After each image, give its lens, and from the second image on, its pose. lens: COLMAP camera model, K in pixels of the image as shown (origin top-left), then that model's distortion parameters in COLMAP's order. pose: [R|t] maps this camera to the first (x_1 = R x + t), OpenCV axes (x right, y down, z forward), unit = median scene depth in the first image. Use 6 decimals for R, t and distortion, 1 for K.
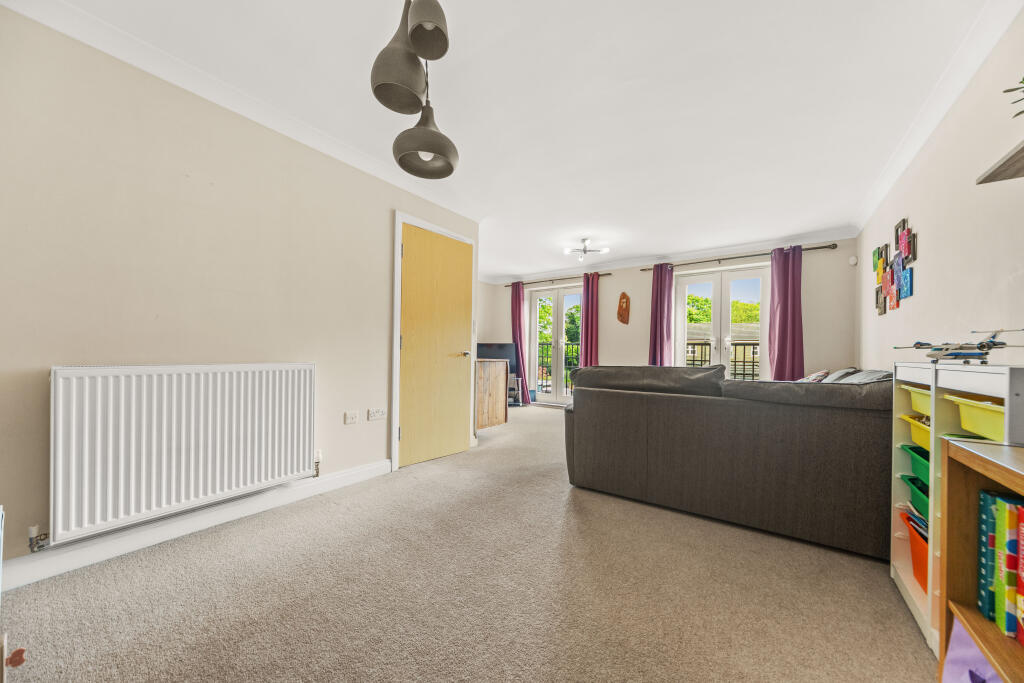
lens RADIAL K [[351.2, 0, 507.7], [0, 351.2, 352.6], [0, 0, 1]] dist [0.010702, 0.000053]
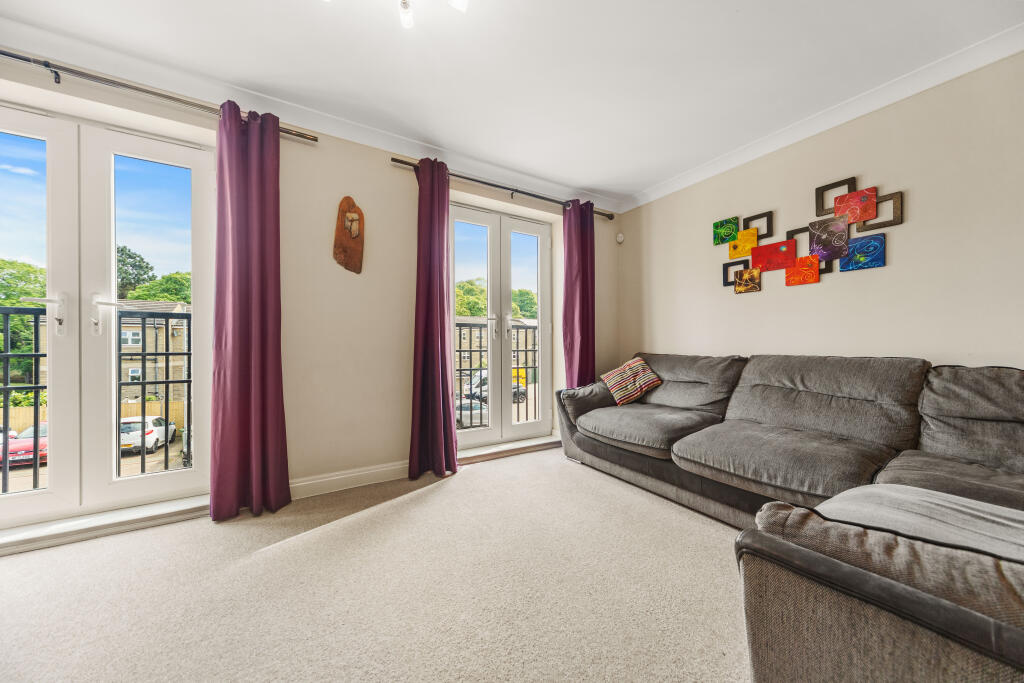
lens RADIAL K [[352.8, 0, 512.9], [0, 352.8, 344.1], [0, 0, 1]] dist [0.000659, -0.000094]
pose [[0.371481, -0.015749, 0.928307, 0.003949], [0.010435, 0.999864, 0.012787, 0.003161], [-0.928382, 0.004937, 0.371595, 0.689219]]
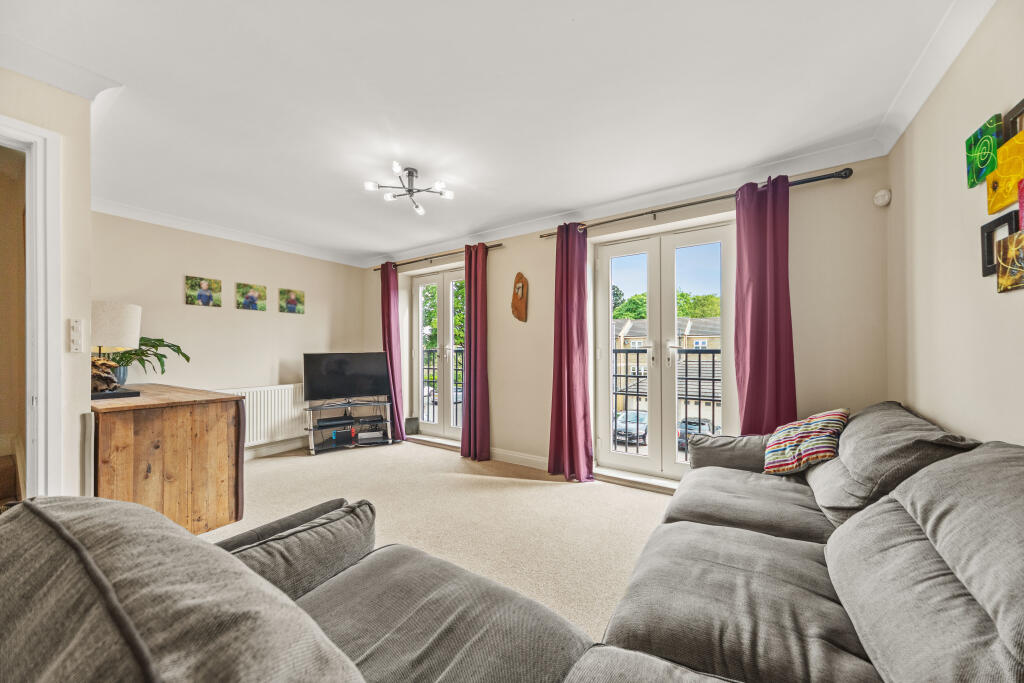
lens RADIAL K [[351.8, 0, 505.9], [0, 351.8, 349.8], [0, 0, 1]] dist [0.003248, 0.000106]
pose [[0.998523, -0.018756, 0.050993, 0.282469], [0.018896, 0.999819, -0.002267, -0.030263], [-0.050941, 0.003227, 0.998696, 0.374385]]
